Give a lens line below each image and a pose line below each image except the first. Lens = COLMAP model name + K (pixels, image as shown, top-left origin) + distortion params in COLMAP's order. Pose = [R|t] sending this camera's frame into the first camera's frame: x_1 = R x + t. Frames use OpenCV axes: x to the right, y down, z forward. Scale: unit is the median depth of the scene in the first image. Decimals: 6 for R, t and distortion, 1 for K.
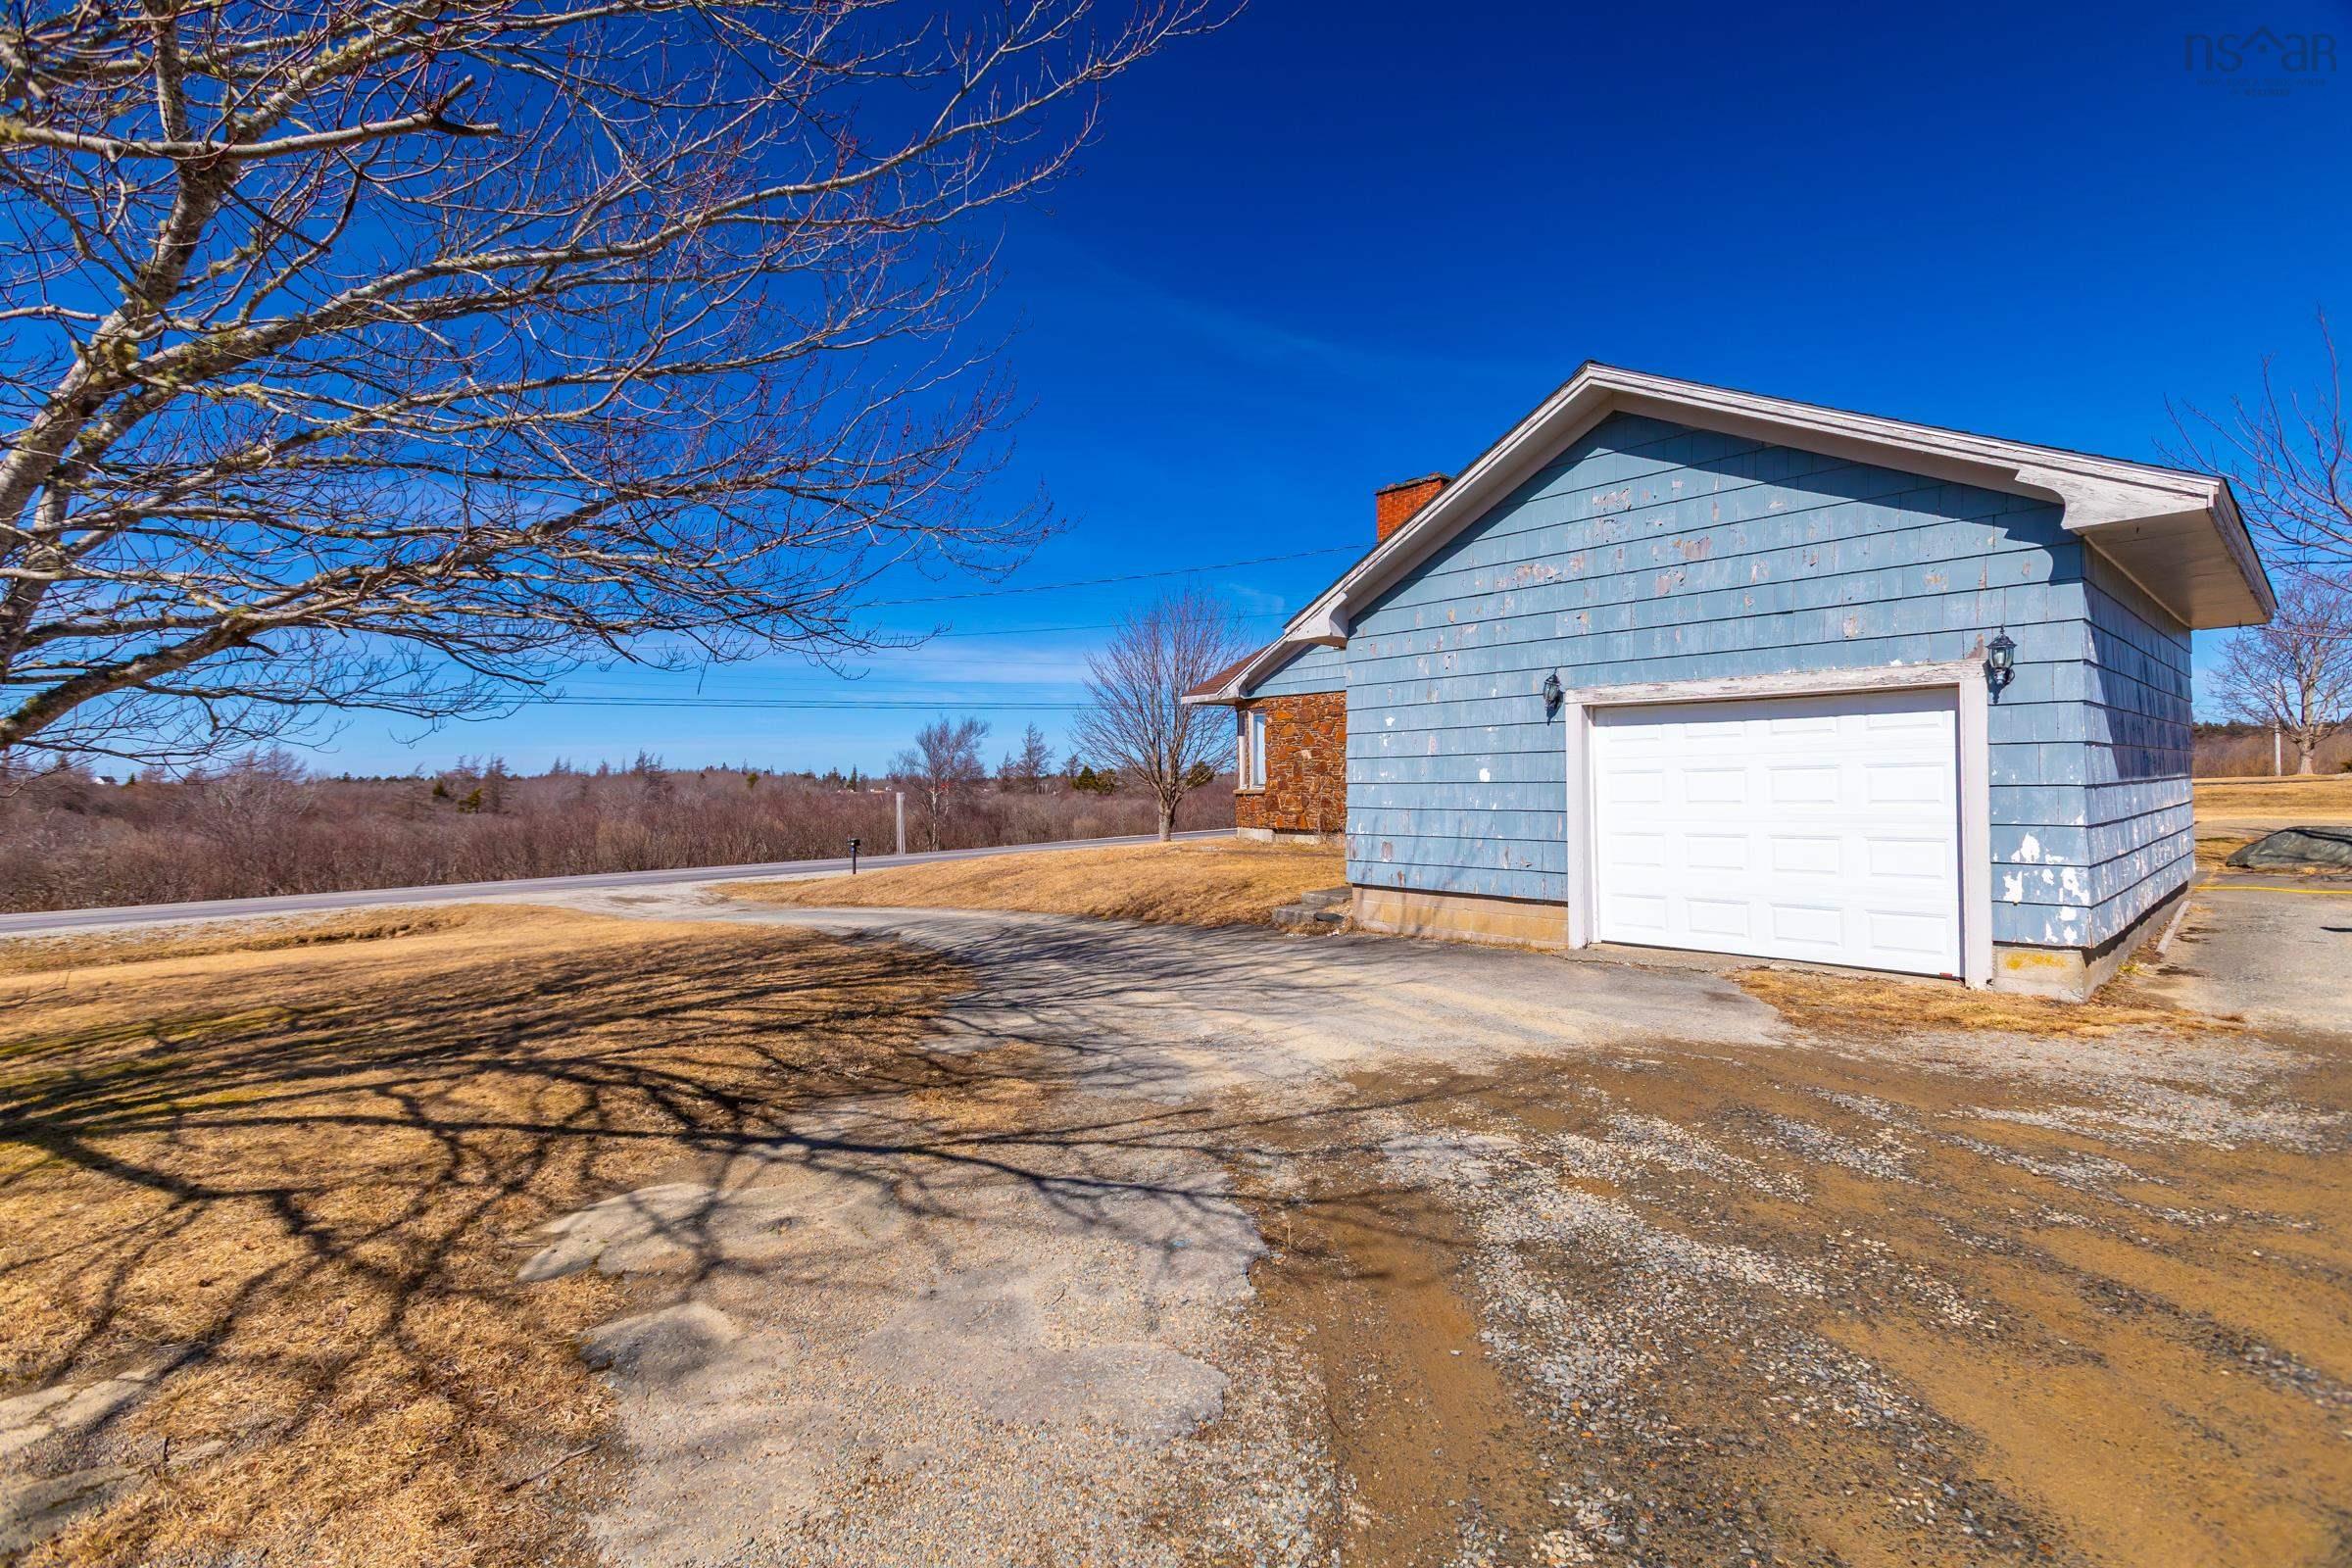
lens RADIAL K [[1037.1, 0, 1168.0], [0, 1037.1, 781.9], [0, 0, 1]] dist [-0.001154, 0.002466]
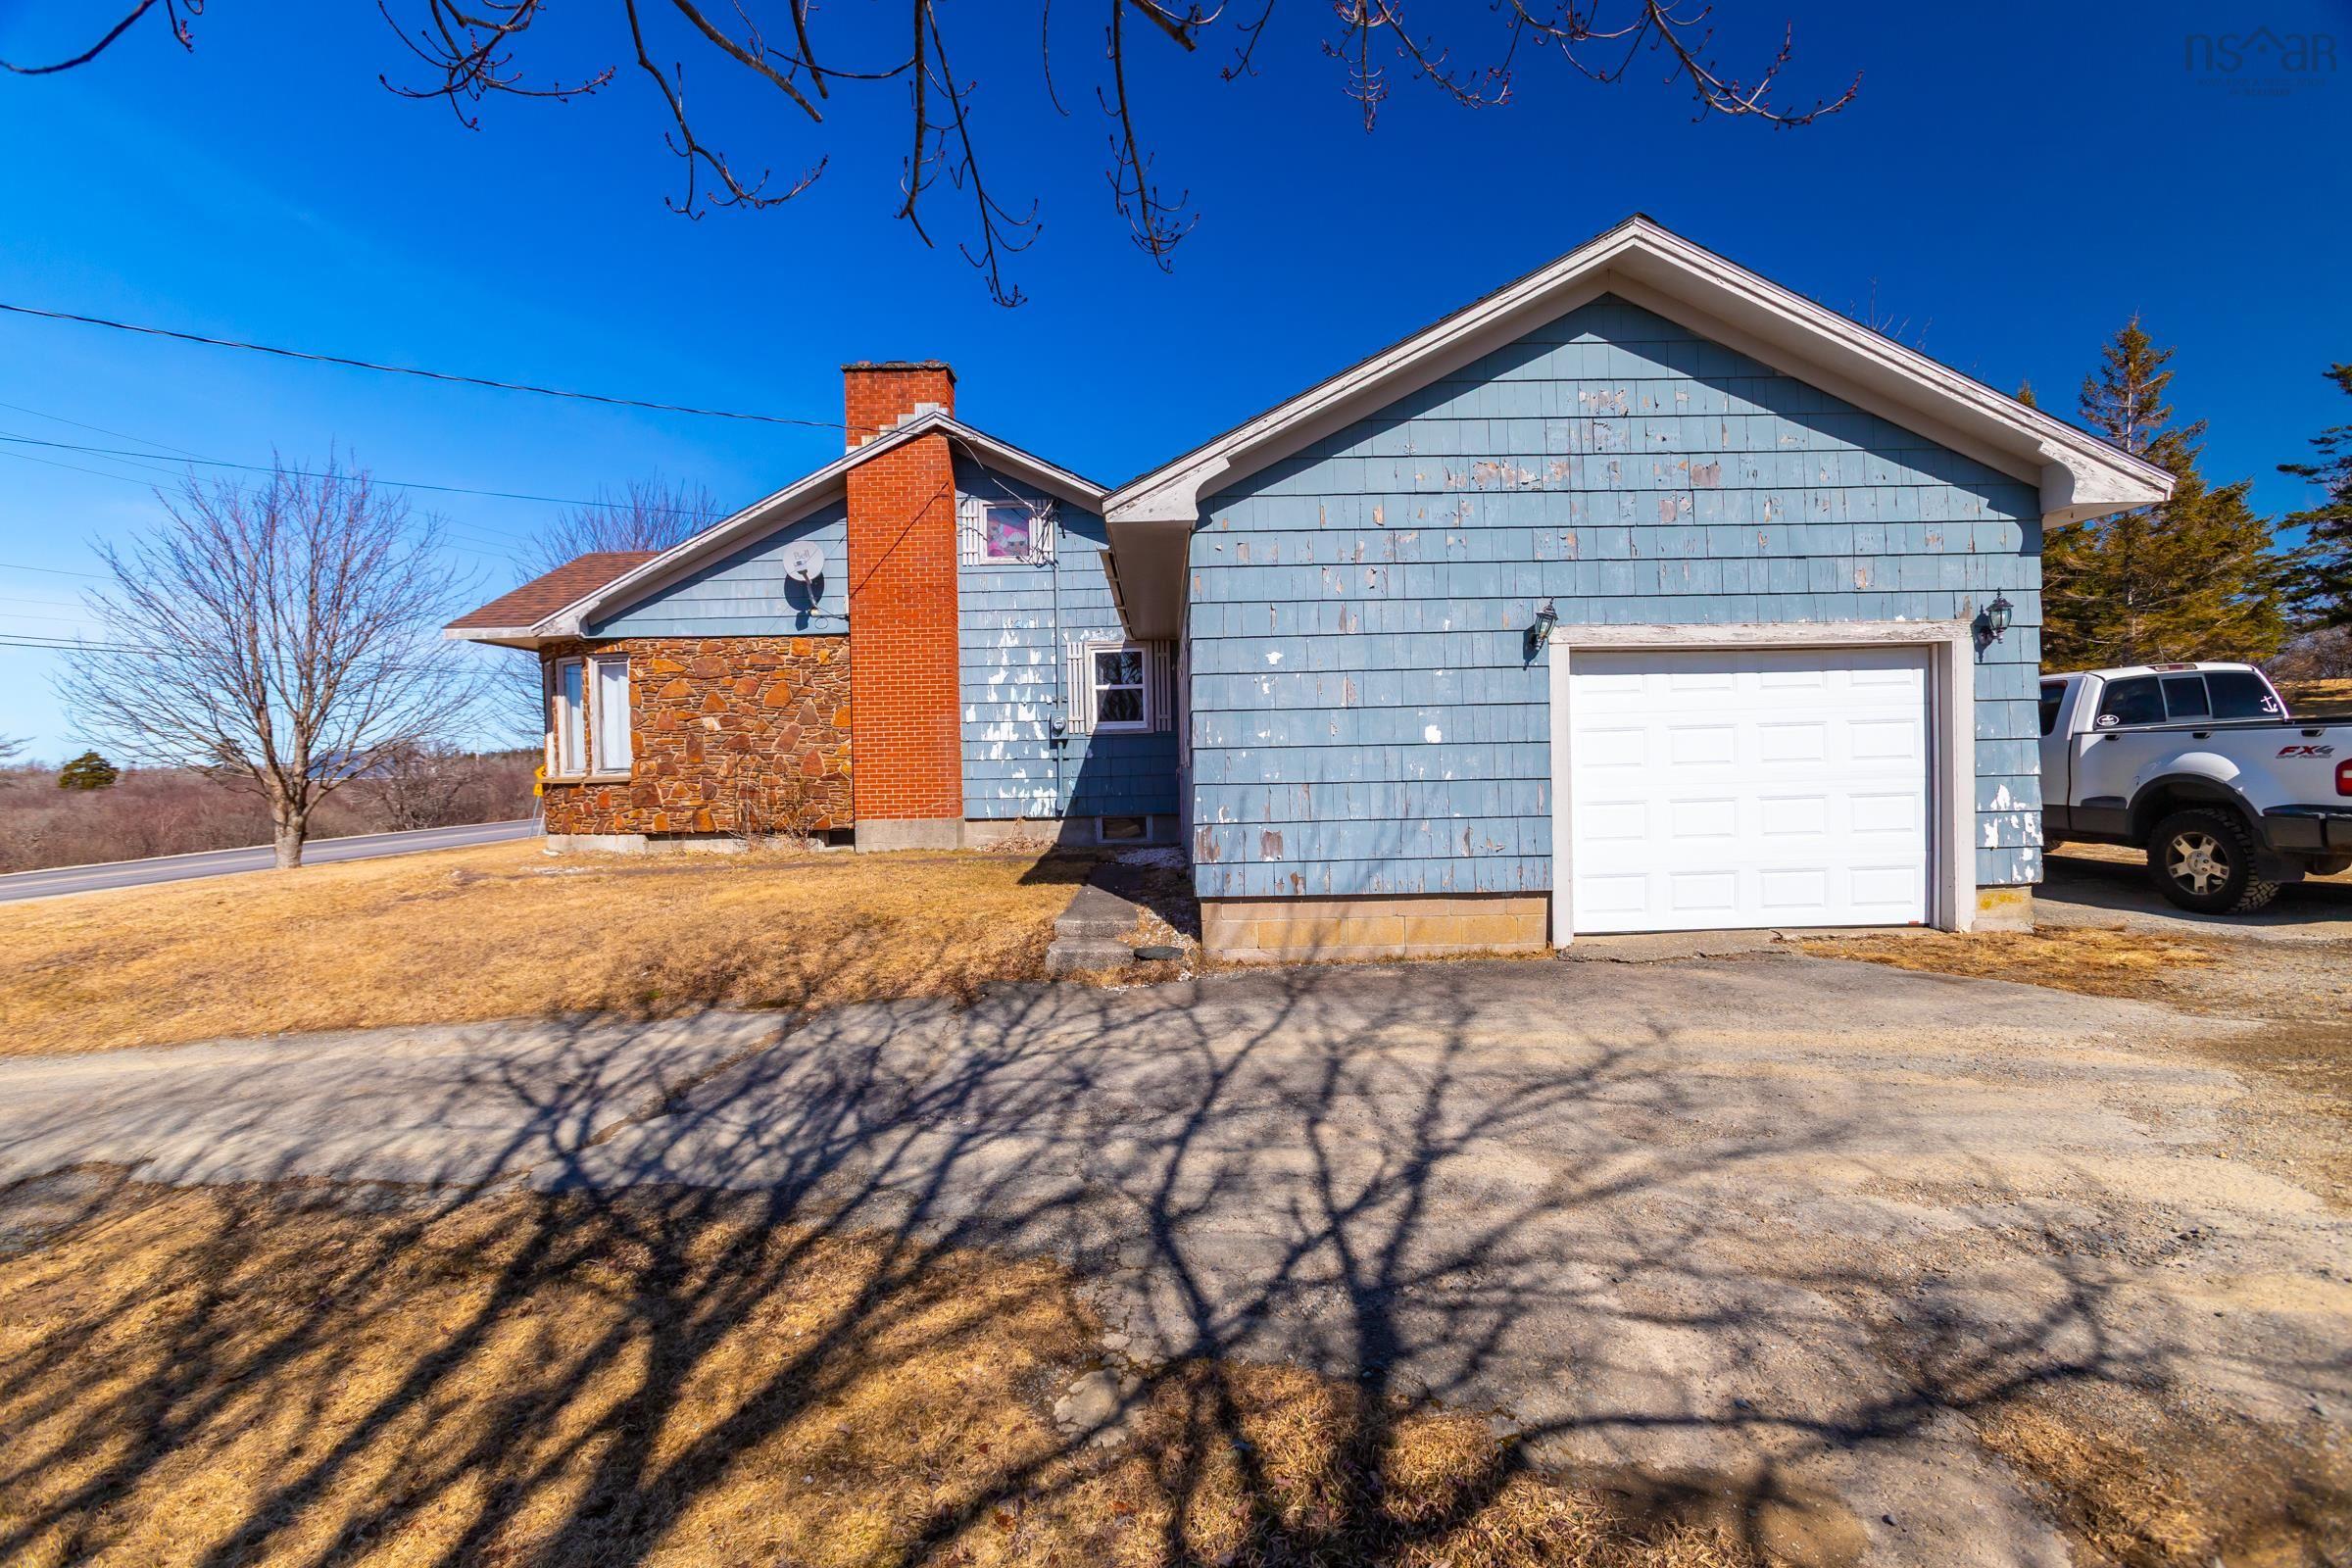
lens RADIAL K [[1037.1, 0, 1179.3], [0, 1037.1, 784.8], [0, 0, 1]] dist [-0.001154, 0.002466]
pose [[0.657730, -0.018868, 0.753017, -0.411987], [0.012578, 0.999822, 0.014066, 0.018615], [-0.753149, 0.000220, 0.657850, 0.692596]]
